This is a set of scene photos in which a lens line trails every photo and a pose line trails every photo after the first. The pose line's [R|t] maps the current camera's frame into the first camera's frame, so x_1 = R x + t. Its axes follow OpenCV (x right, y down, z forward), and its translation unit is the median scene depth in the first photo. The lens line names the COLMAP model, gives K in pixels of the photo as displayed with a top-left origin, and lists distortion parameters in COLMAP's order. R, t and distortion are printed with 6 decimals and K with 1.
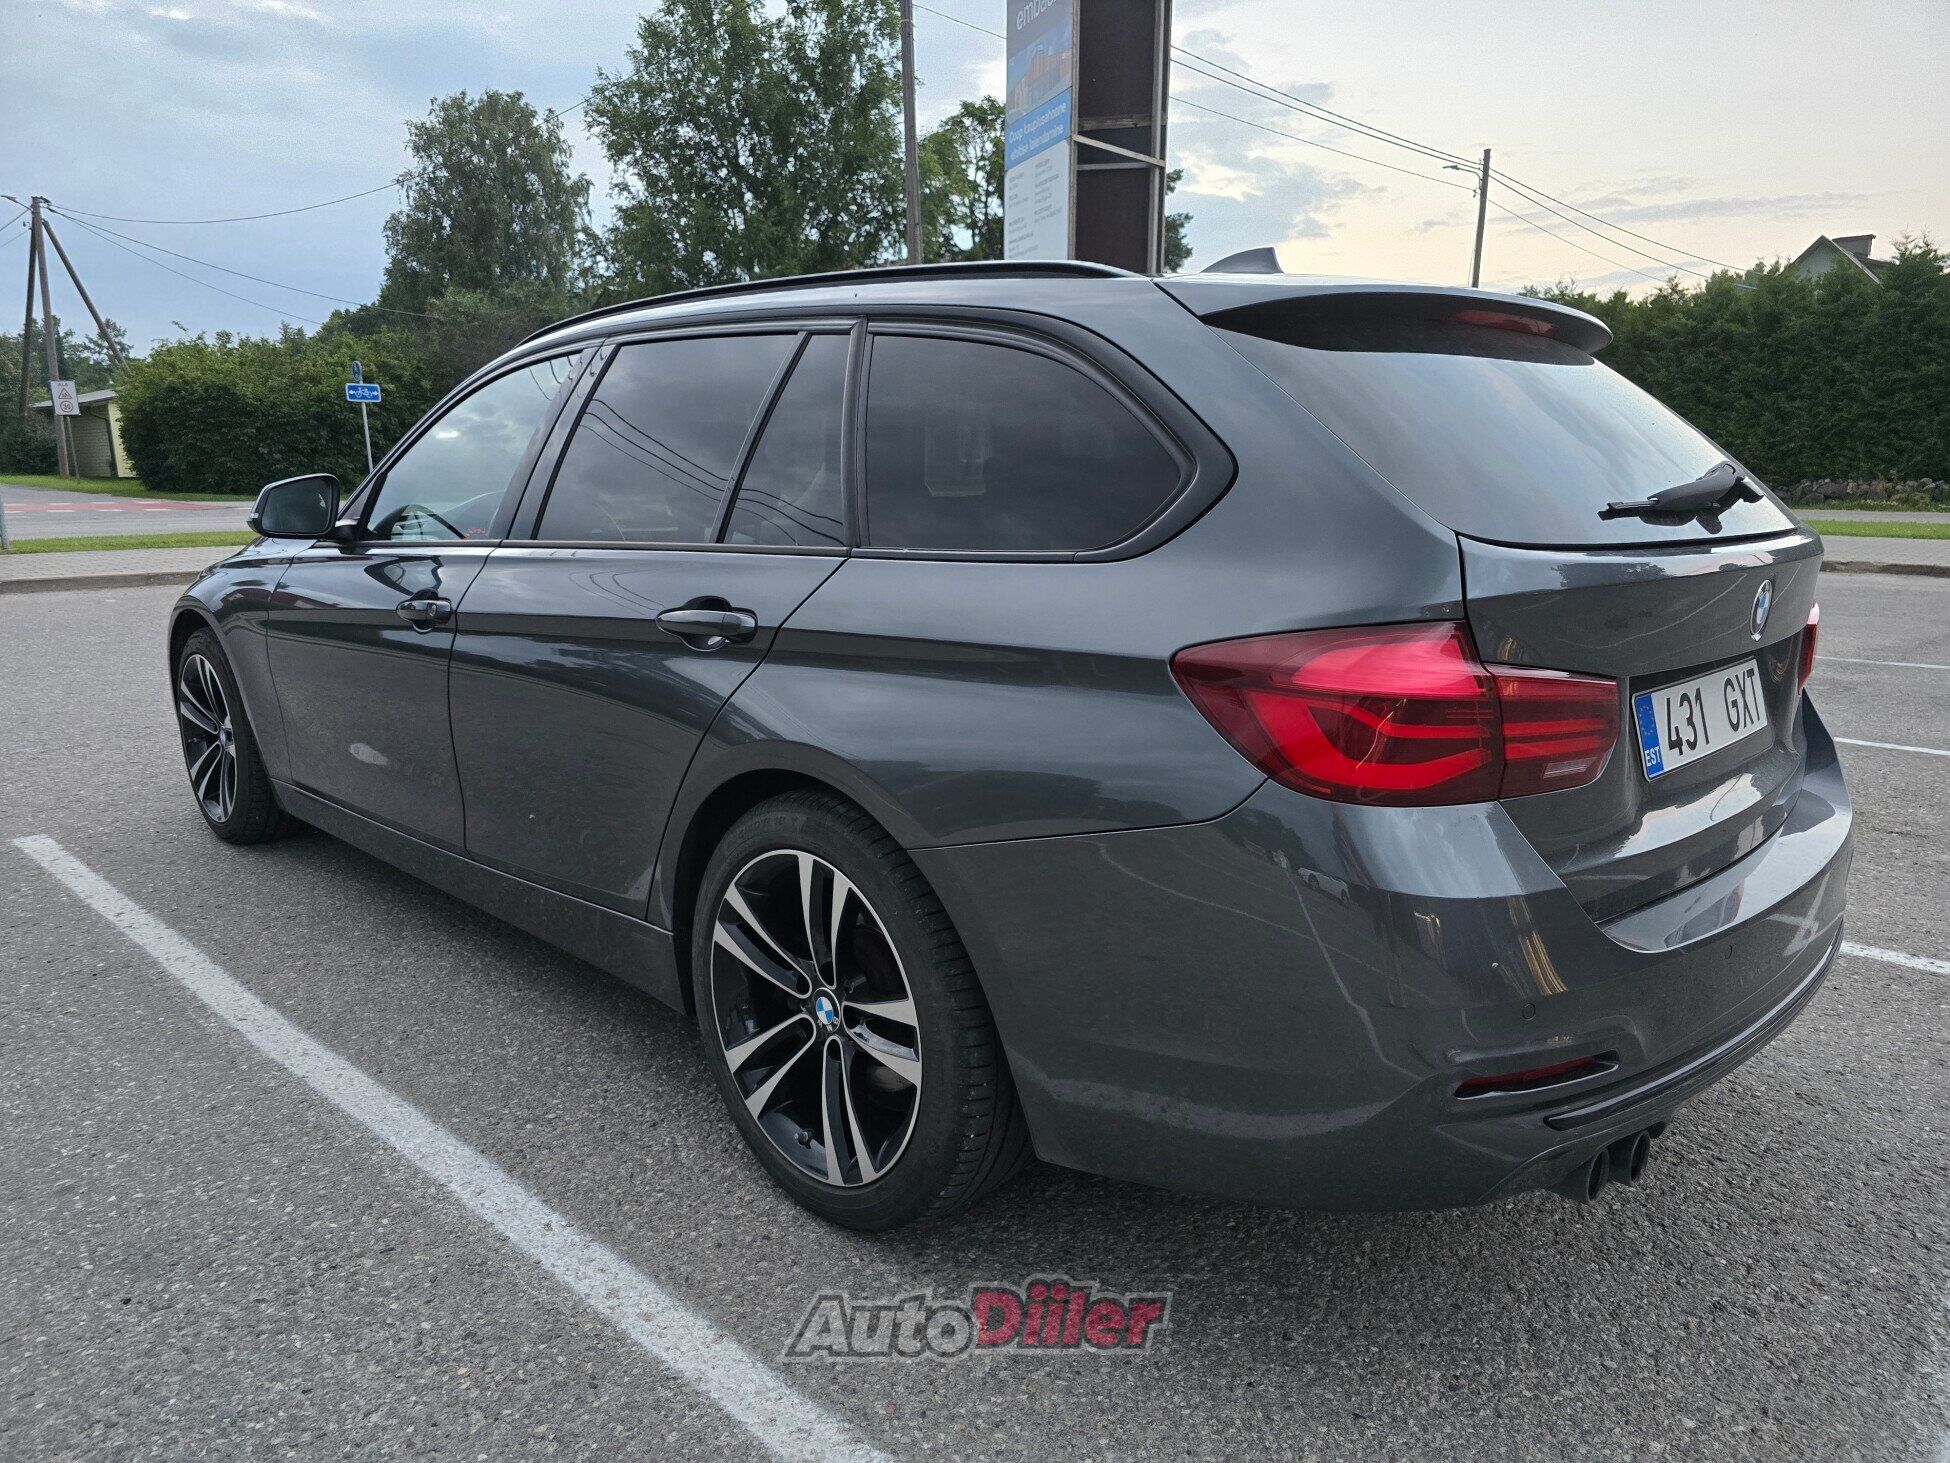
lens RADIAL K [[1364.2, 0, 977.1], [0, 1364.2, 777.4], [0, 0, 1]] dist [0.049218, -0.032880]
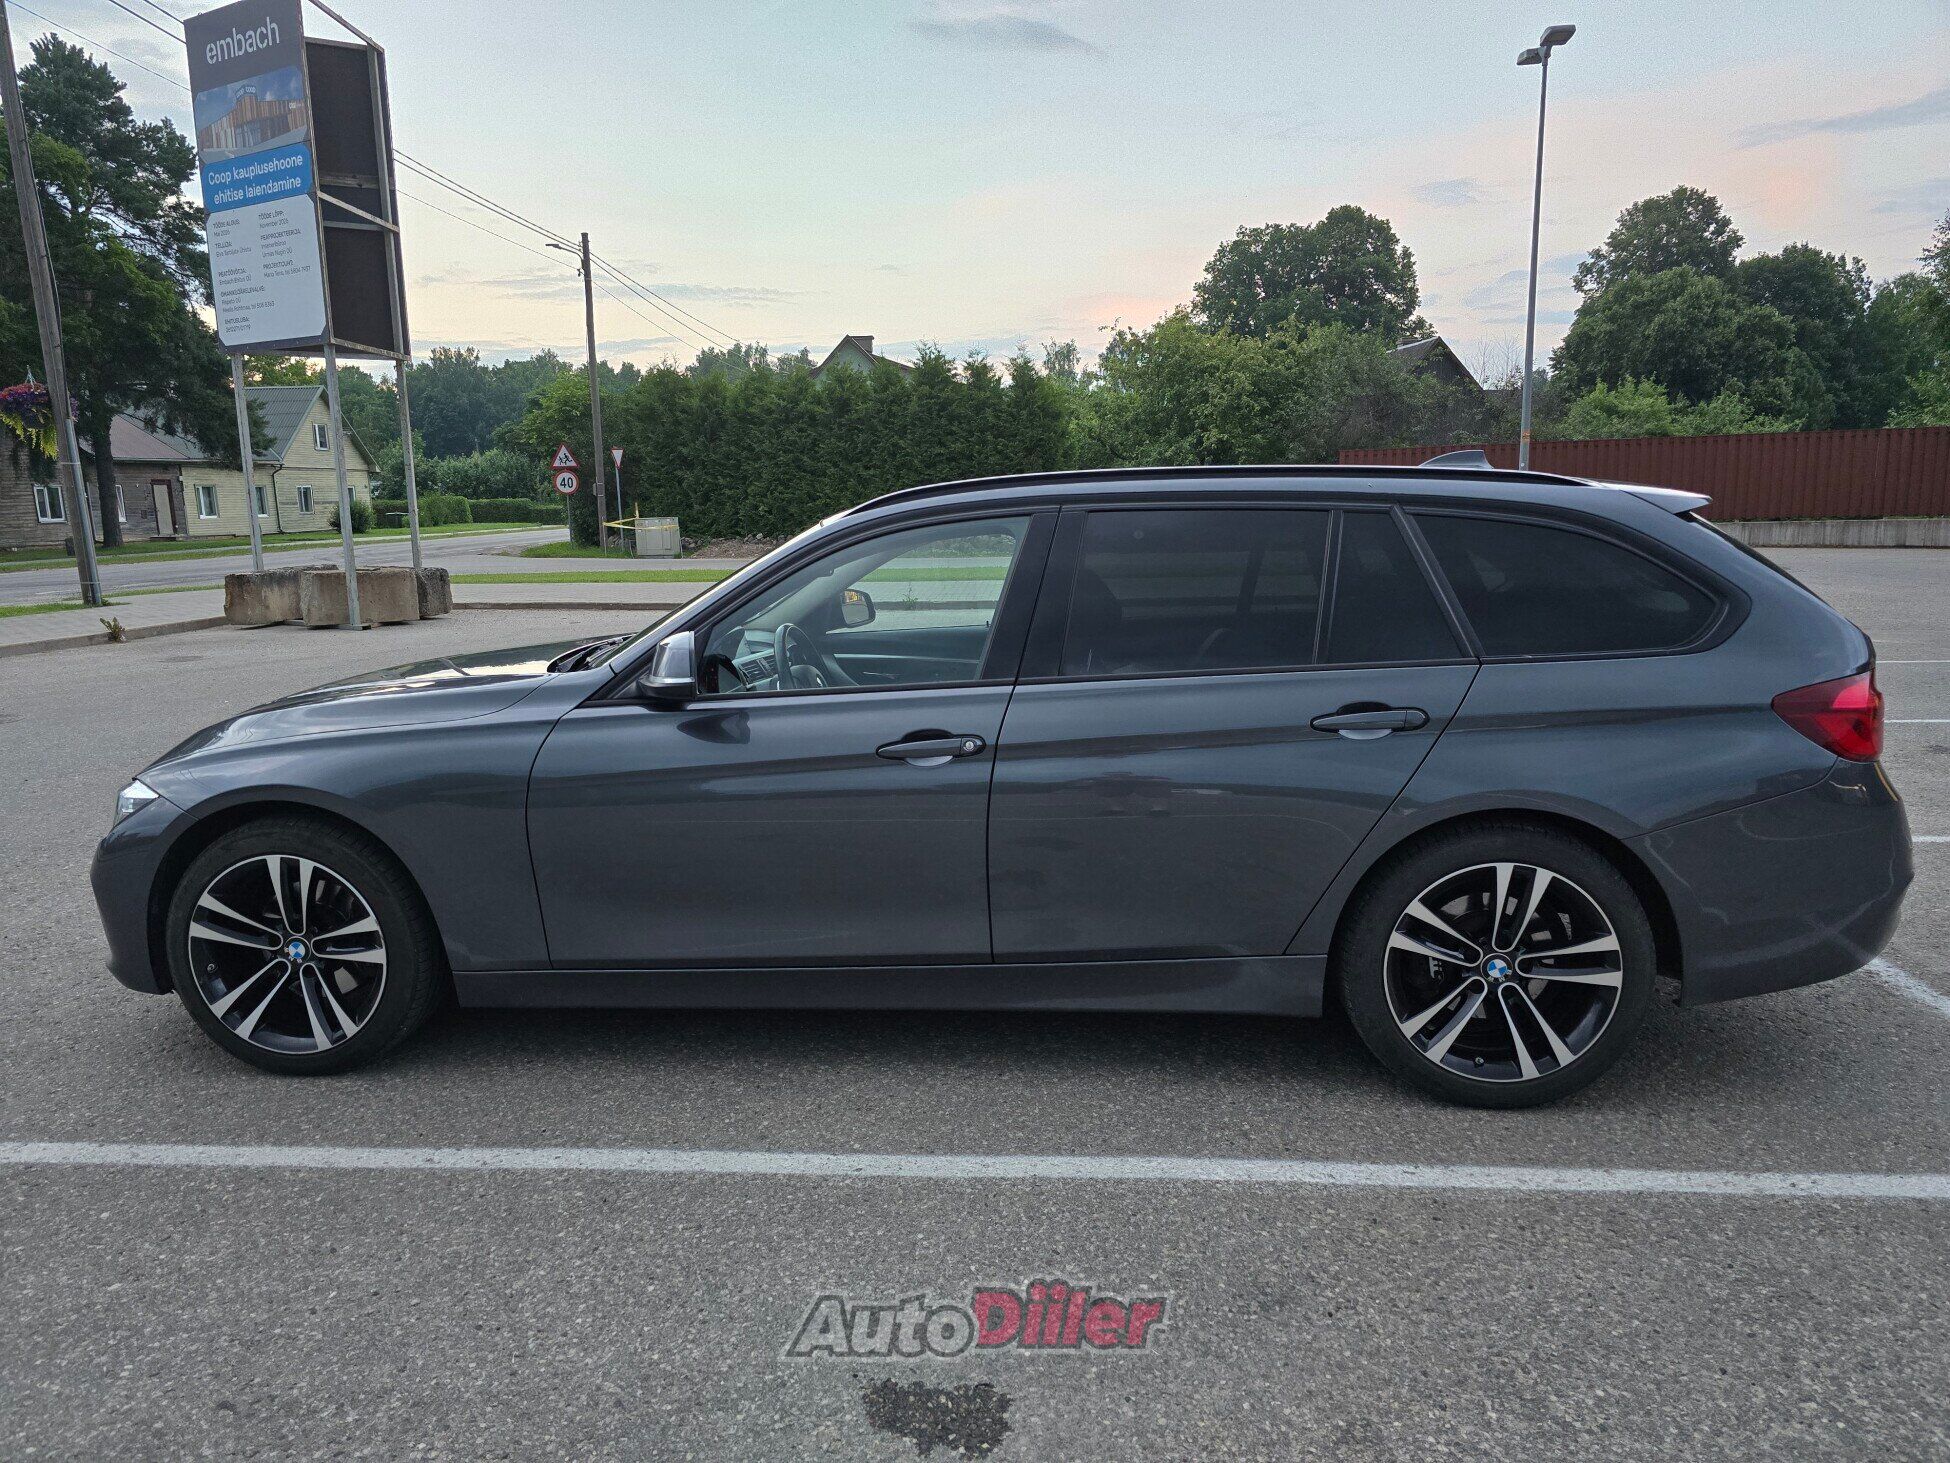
lens RADIAL K [[1364.2, 0, 977.1], [0, 1364.2, 777.4], [0, 0, 1]] dist [0.049218, -0.032880]
pose [[0.756555, -0.144122, 0.637850, -0.193362], [0.164828, 0.985945, 0.027271, -0.022218], [-0.632816, 0.084503, 0.769677, 0.025262]]
